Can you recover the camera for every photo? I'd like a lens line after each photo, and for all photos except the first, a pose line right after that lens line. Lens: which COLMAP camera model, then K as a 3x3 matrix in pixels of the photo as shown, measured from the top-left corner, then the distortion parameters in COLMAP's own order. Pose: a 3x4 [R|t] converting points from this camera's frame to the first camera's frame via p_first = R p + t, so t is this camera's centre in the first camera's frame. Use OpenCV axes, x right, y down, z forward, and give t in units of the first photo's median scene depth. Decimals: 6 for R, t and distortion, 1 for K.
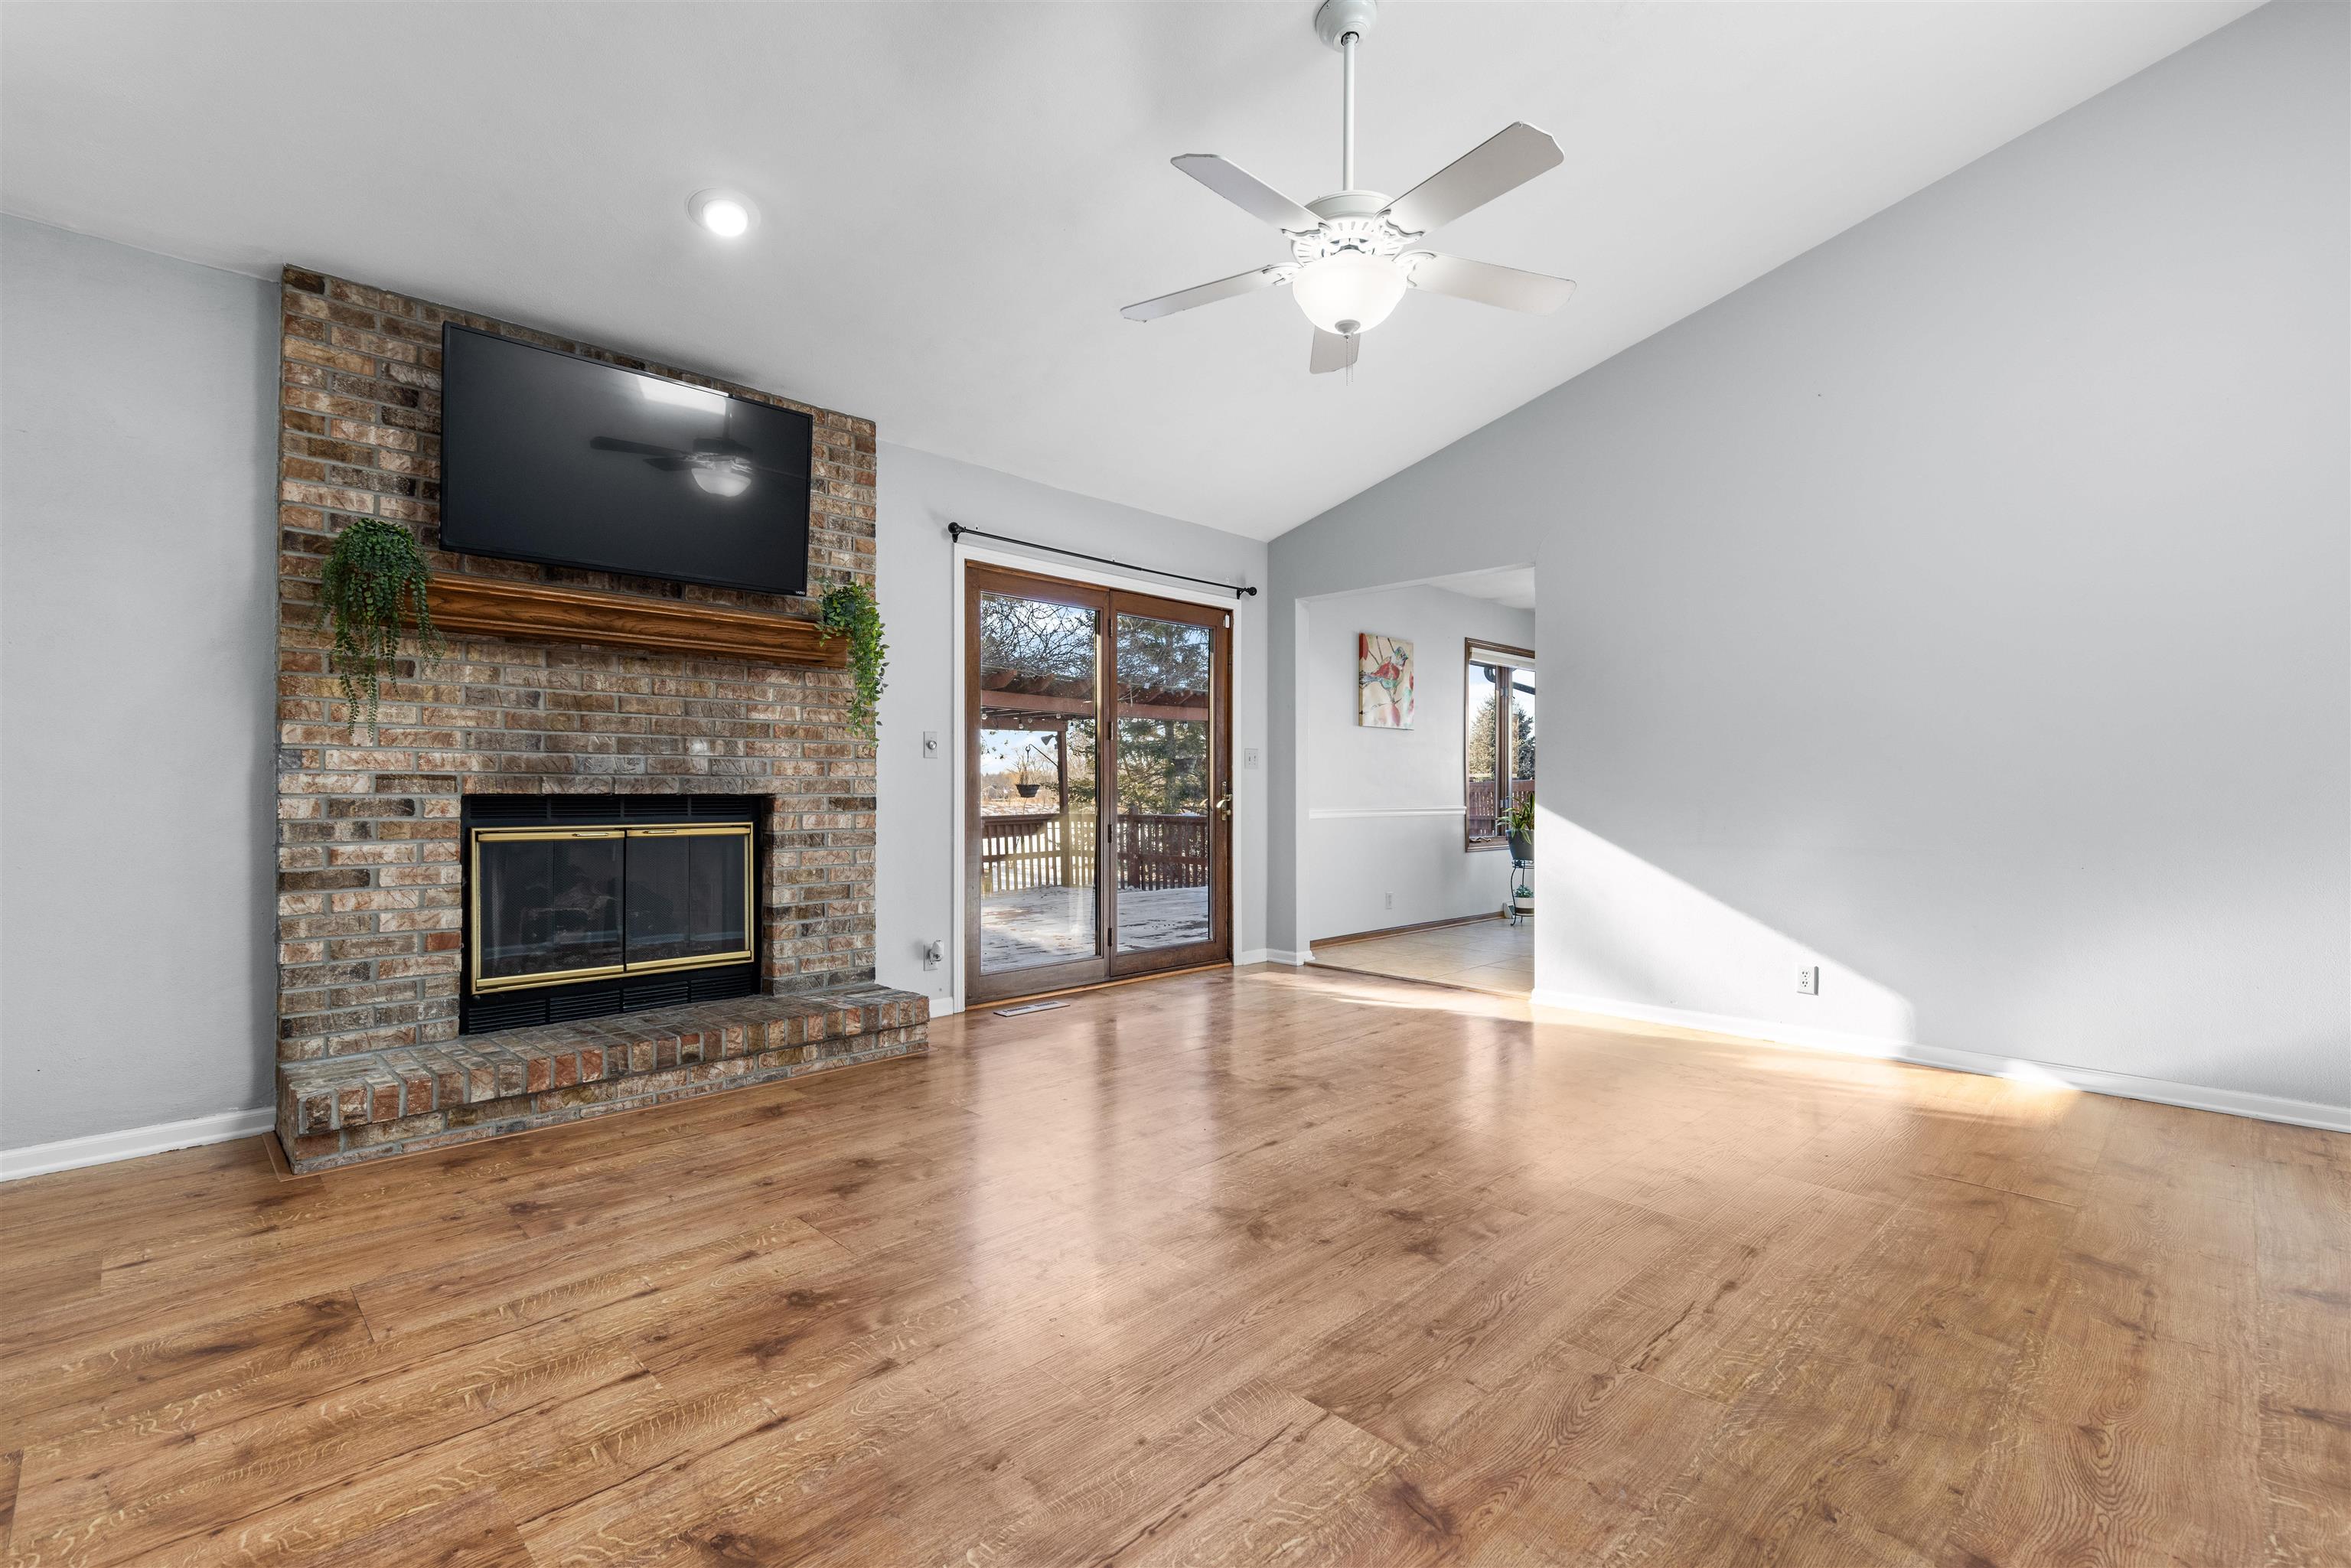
lens RADIAL K [[1069.5, 0, 1174.5], [0, 1069.5, 782.6], [0, 0, 1]] dist [0.008958, -0.000755]
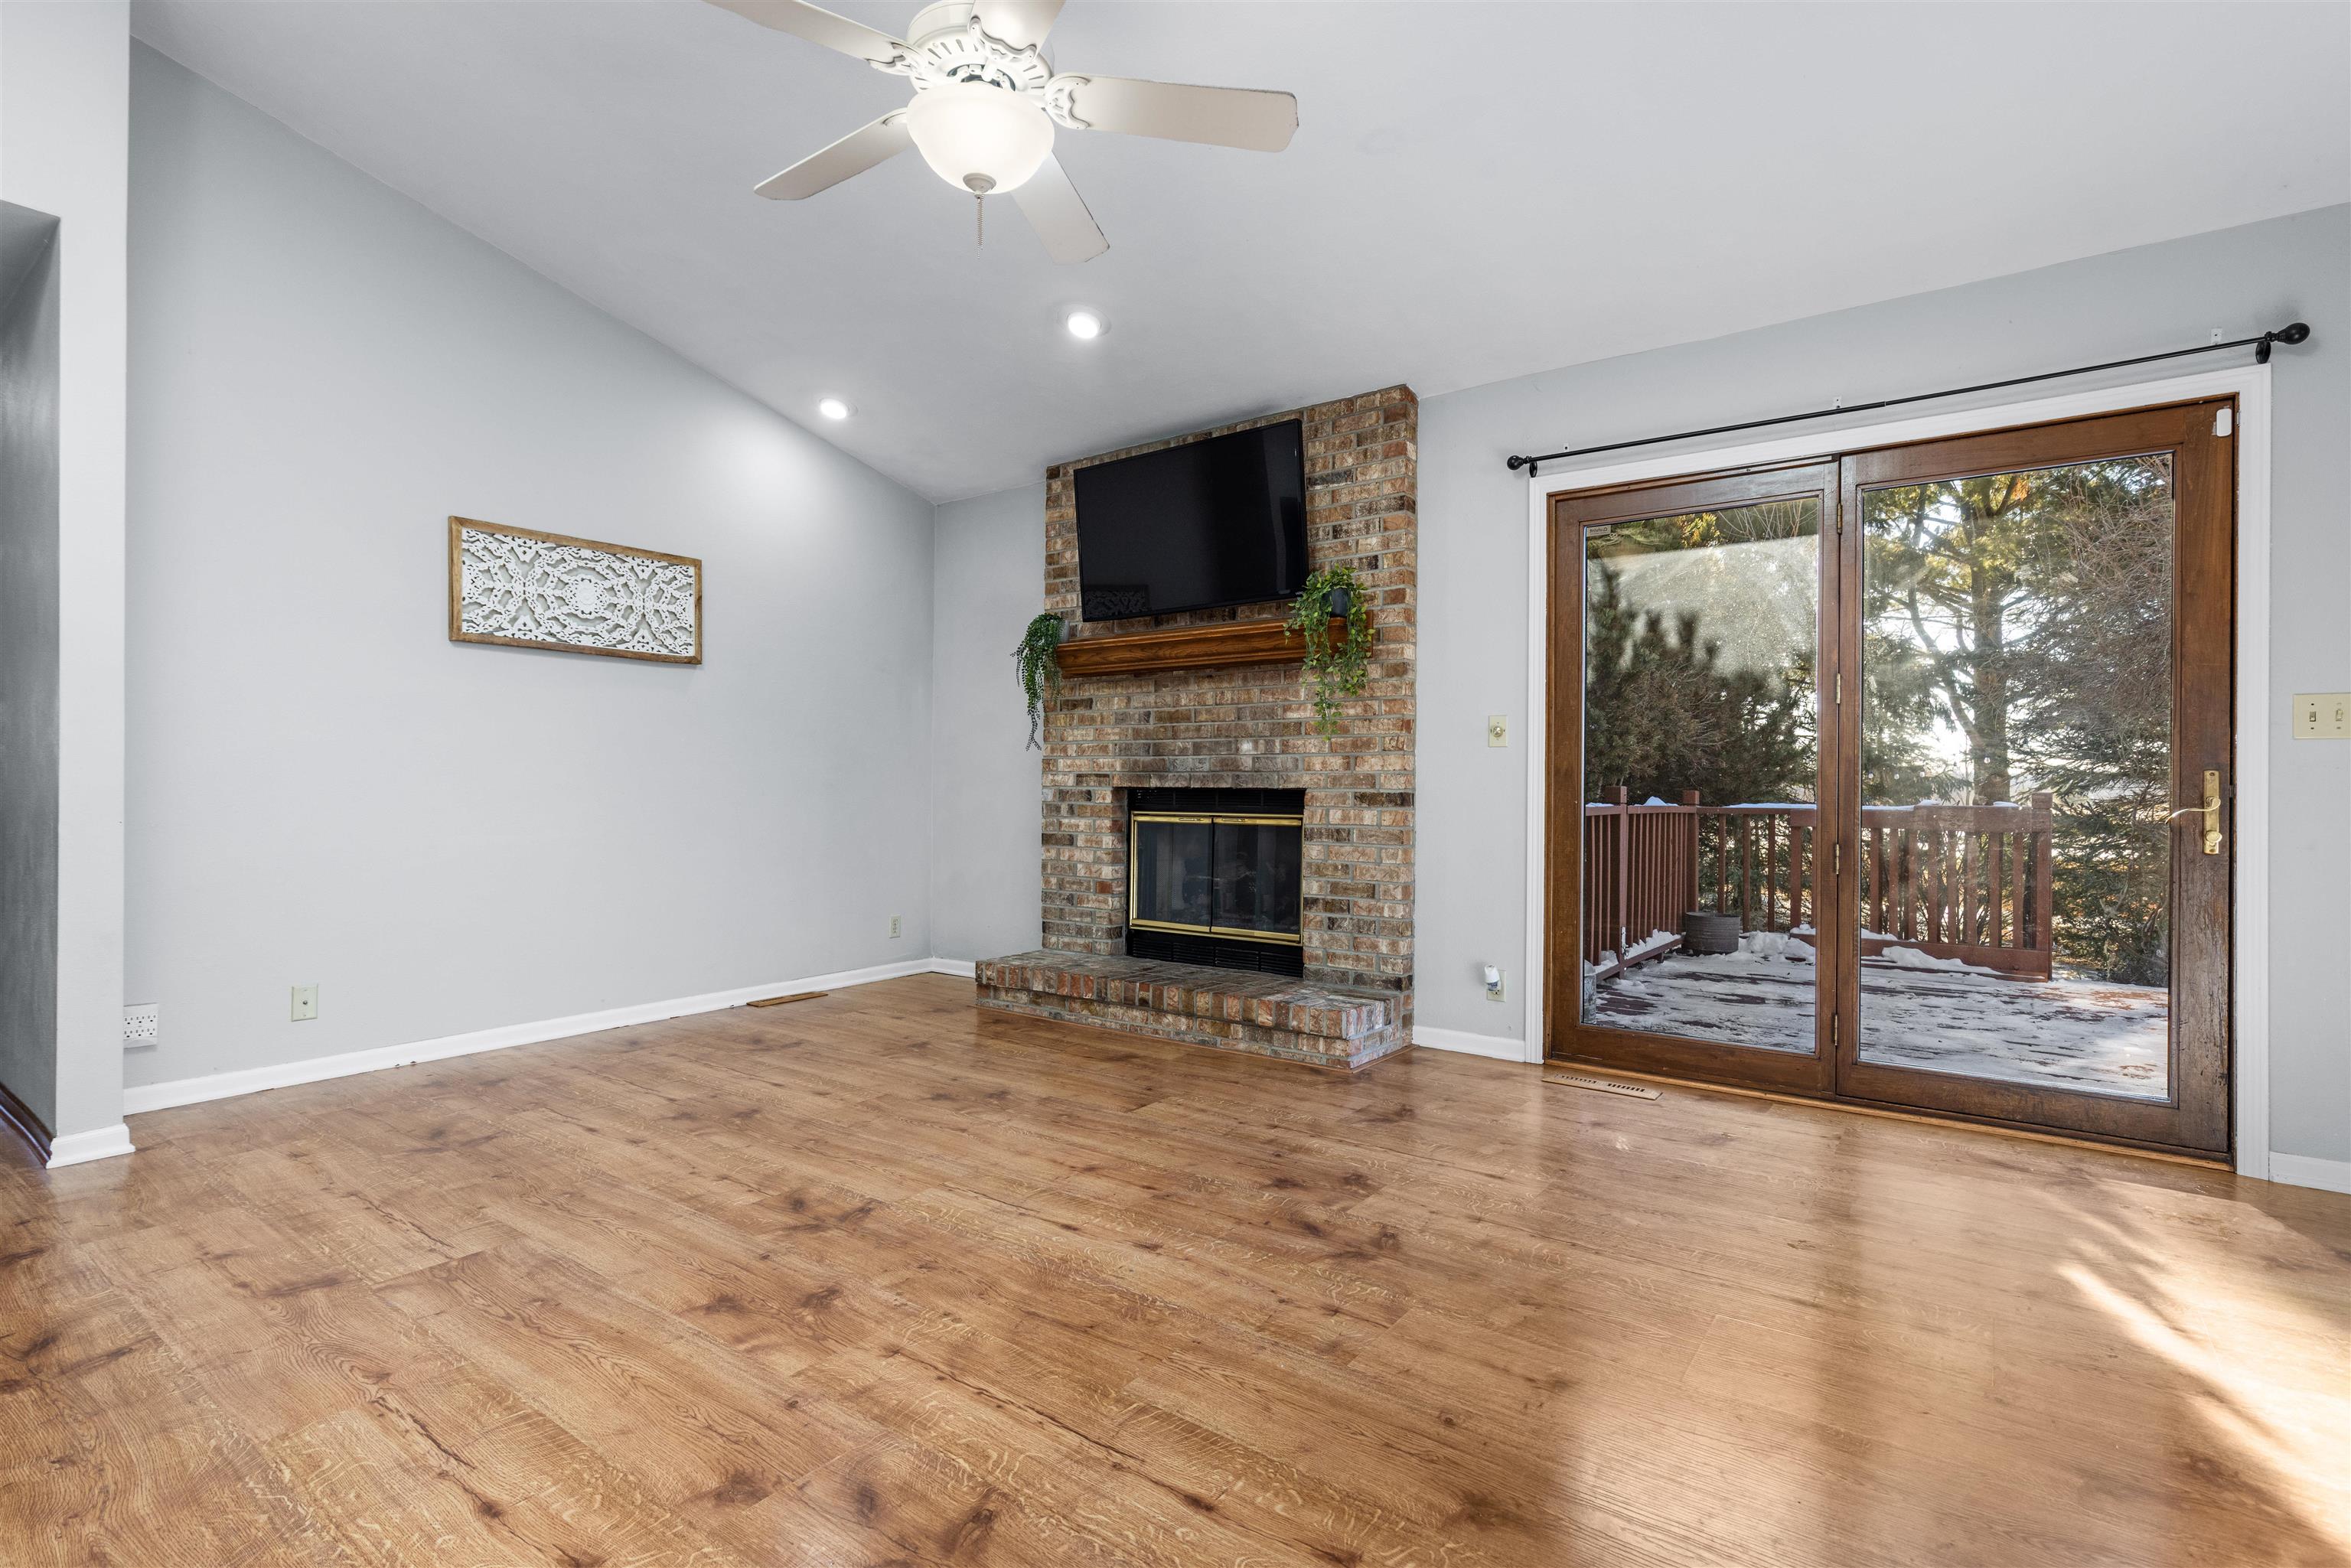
lens RADIAL K [[1120.3, 0, 1176.1], [0, 1120.3, 786.3], [0, 0, 1]] dist [-0.002859, 0.002115]
pose [[0.141991, 0.000916, -0.989868, 0.796953], [0.002942, 0.999995, 0.001347, 0.007652], [0.989864, -0.003104, 0.141987, 0.829677]]
